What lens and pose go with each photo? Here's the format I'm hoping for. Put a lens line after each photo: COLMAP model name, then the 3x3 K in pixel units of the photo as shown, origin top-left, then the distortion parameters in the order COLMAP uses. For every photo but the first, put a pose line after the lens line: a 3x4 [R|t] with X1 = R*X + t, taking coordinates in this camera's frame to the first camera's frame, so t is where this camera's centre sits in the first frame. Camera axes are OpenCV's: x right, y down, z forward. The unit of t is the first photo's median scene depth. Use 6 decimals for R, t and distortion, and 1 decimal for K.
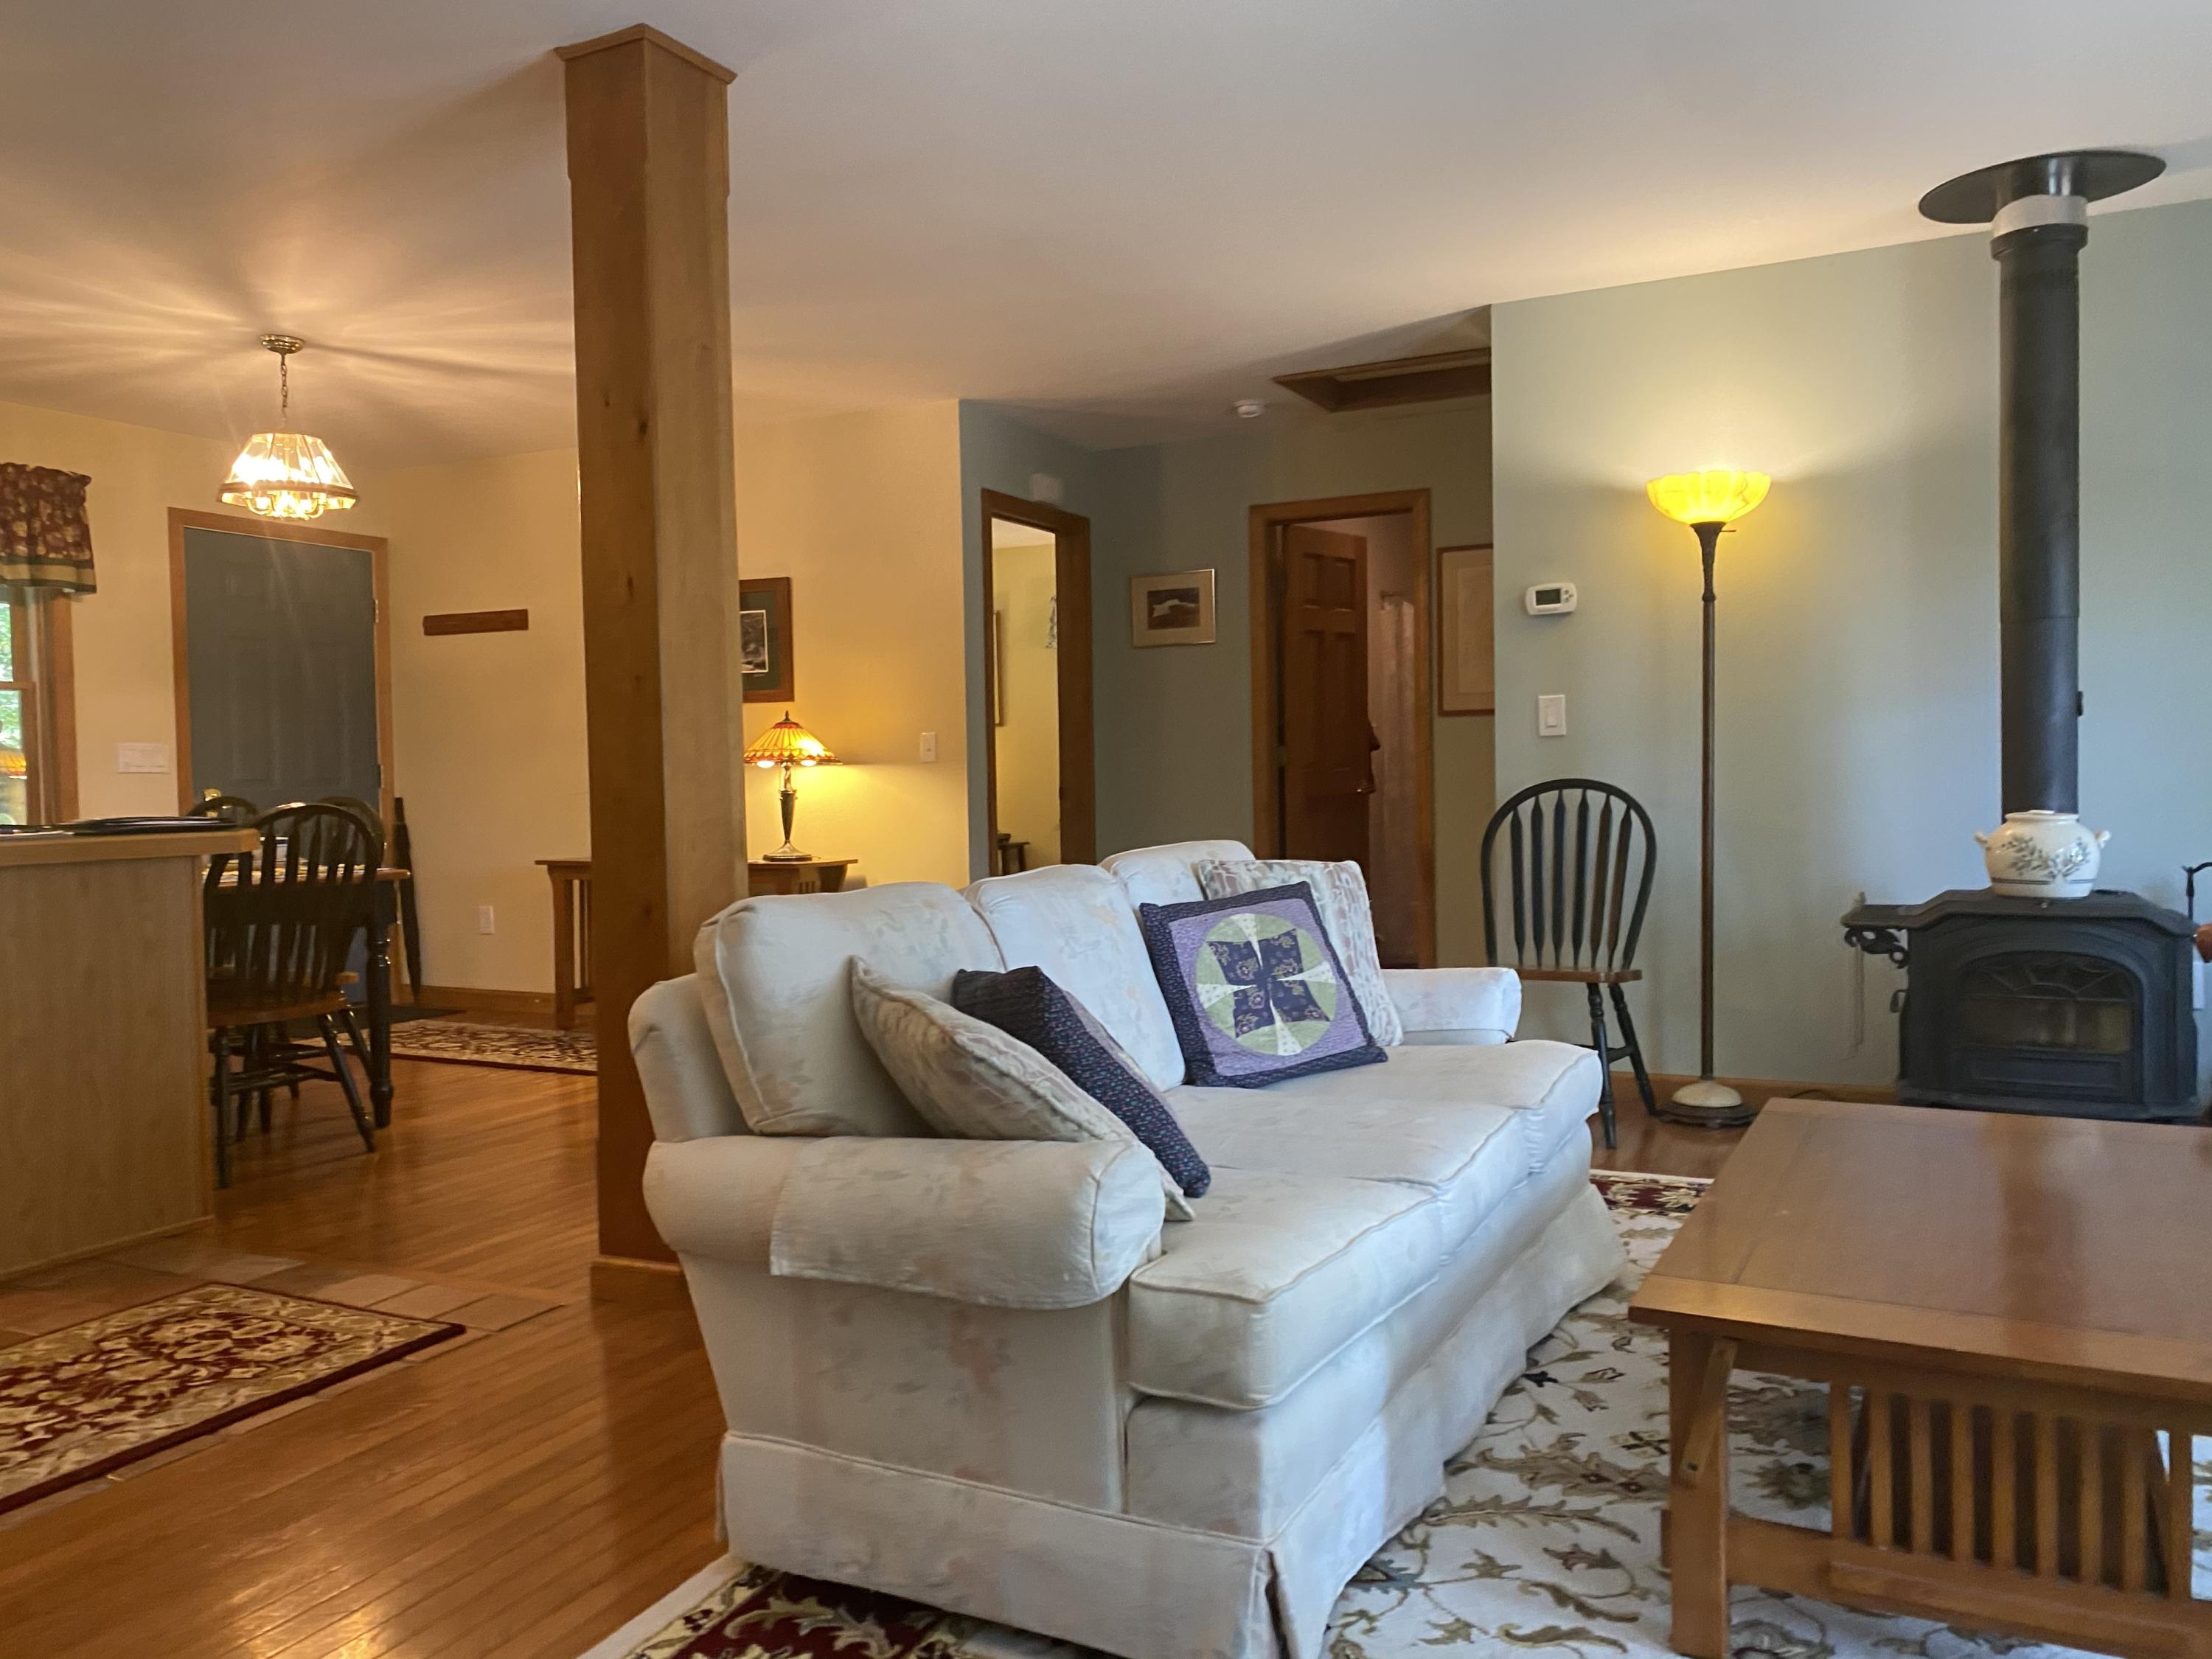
lens RADIAL K [[1700.1, 0, 1094.2], [0, 1700.1, 832.7], [0, 0, 1]] dist [0.005859, -0.006325]
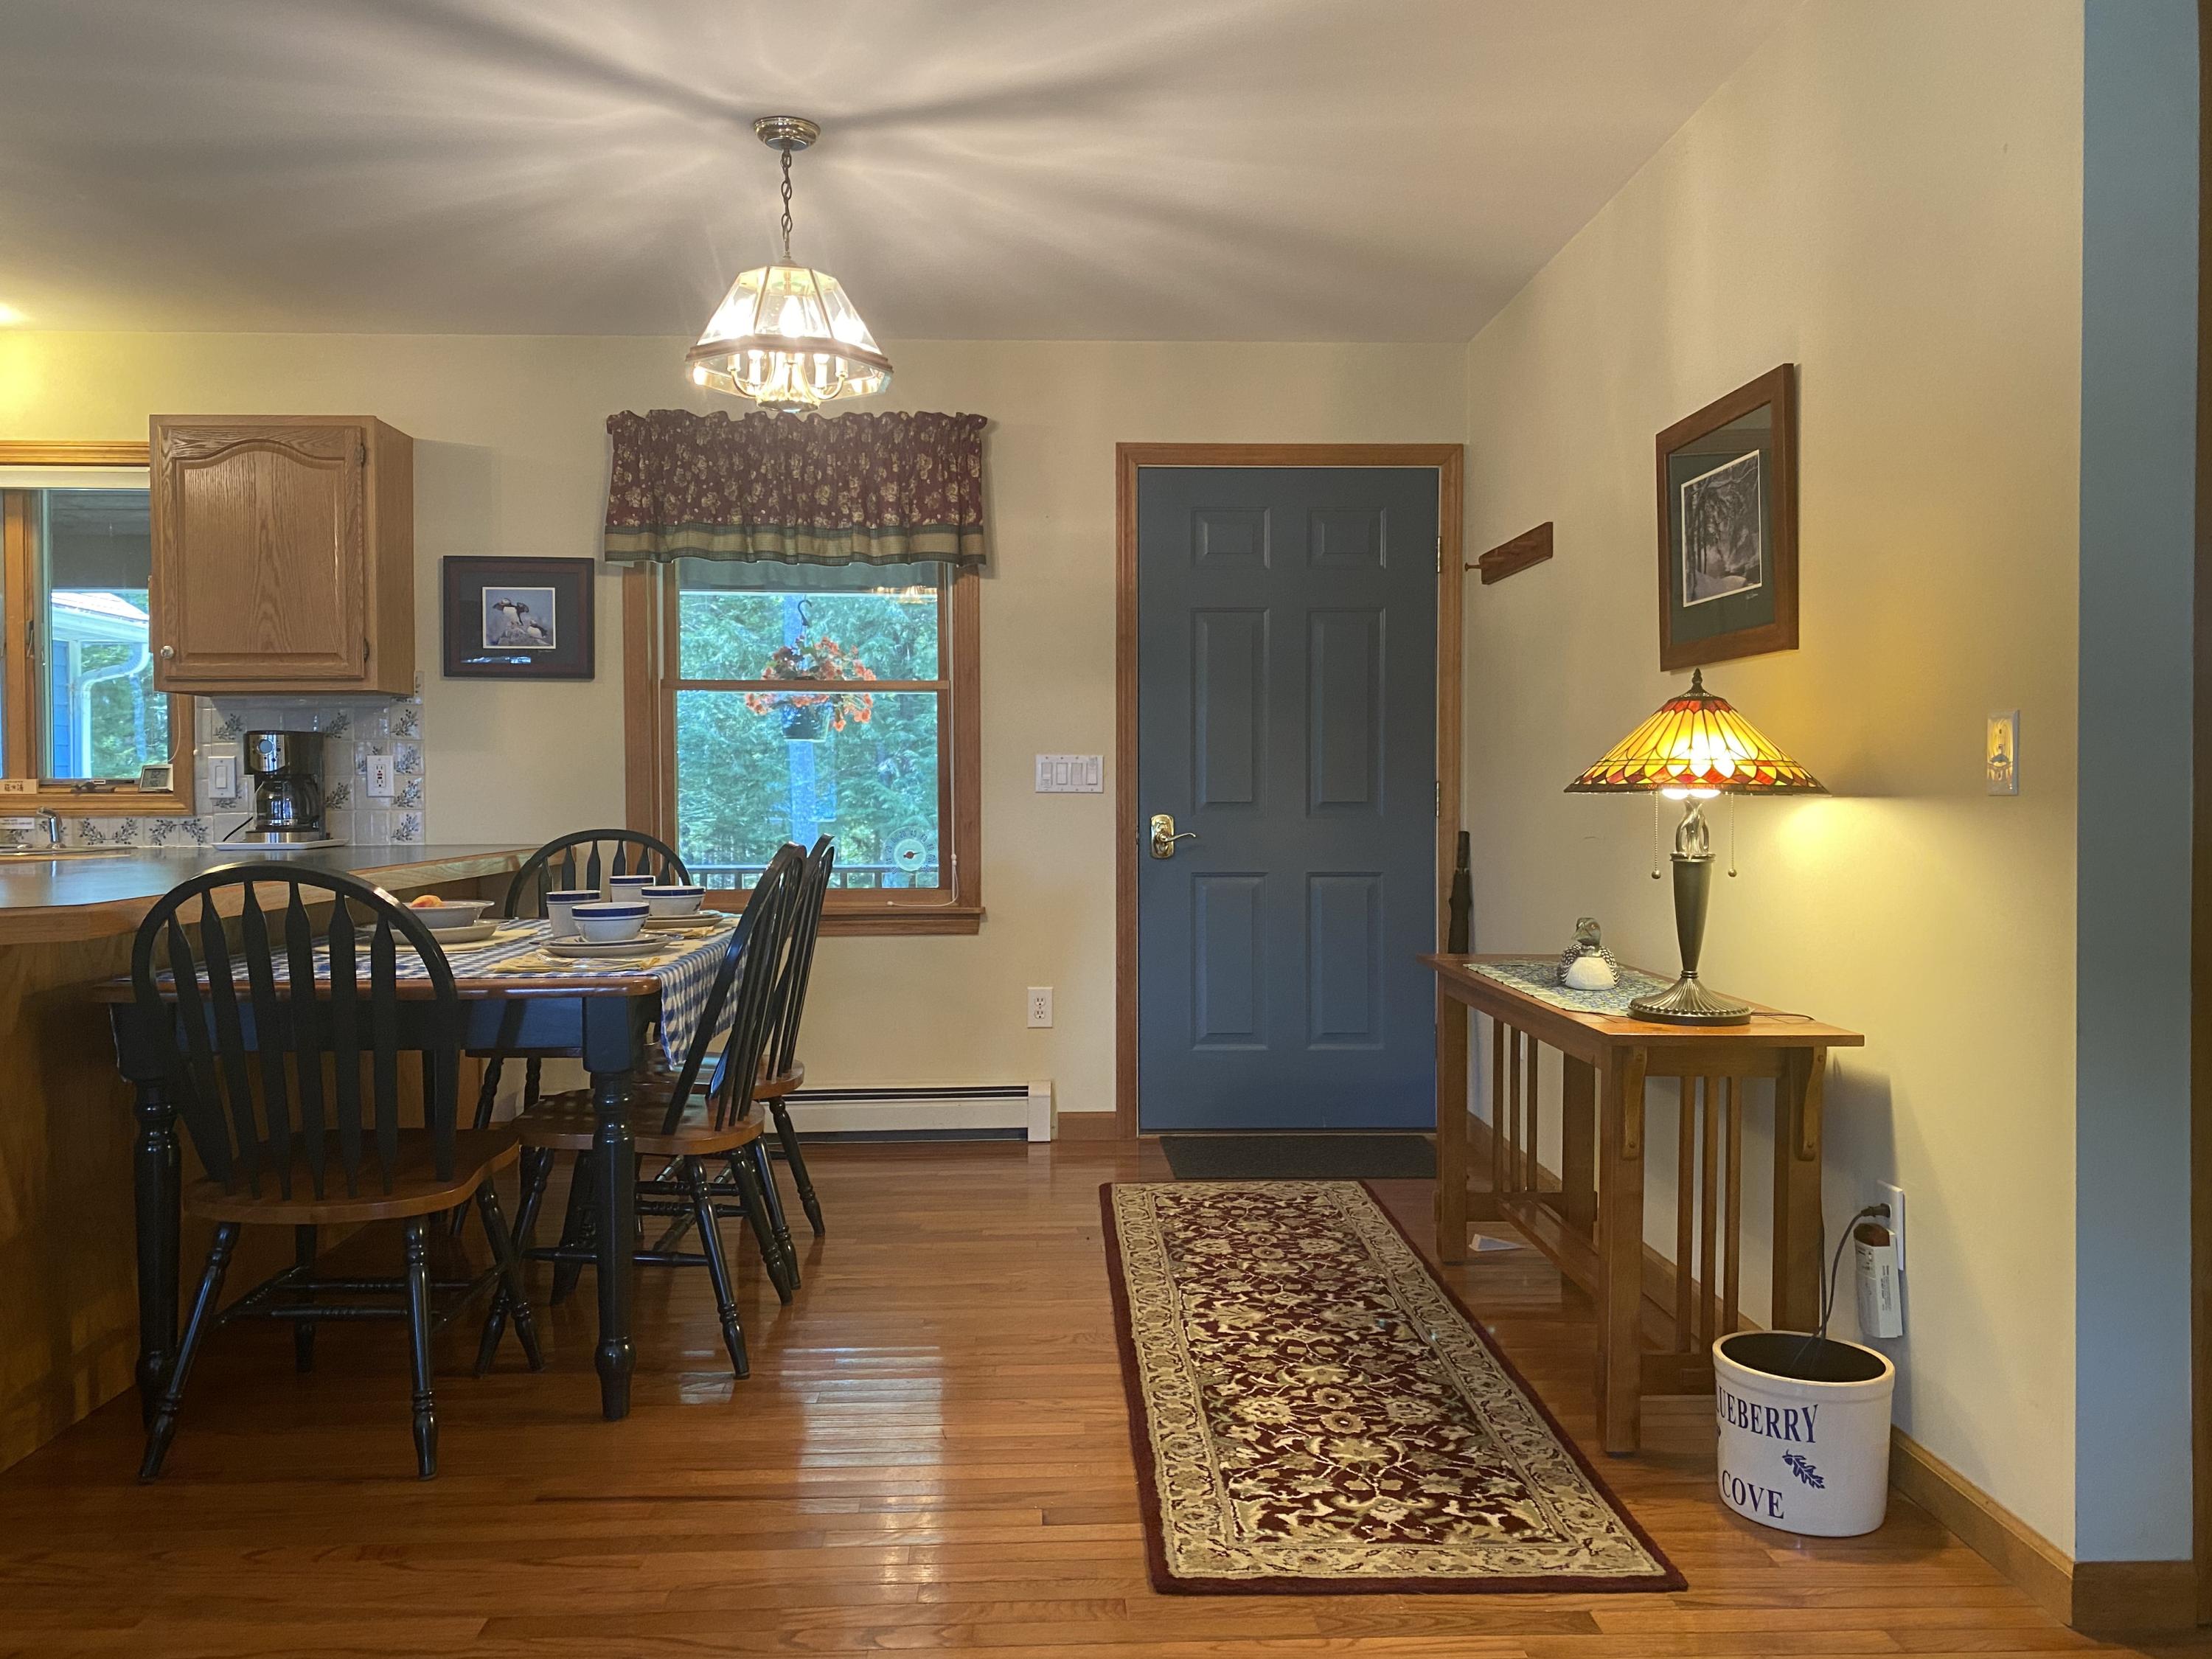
lens RADIAL K [[1700.1, 0, 1094.2], [0, 1700.1, 832.7], [0, 0, 1]] dist [0.005859, -0.006325]
pose [[0.495647, 0.034598, -0.867835, 0.124354], [-0.034239, 0.999208, 0.020280, -0.035478], [0.867849, 0.019662, 0.496438, 0.671586]]
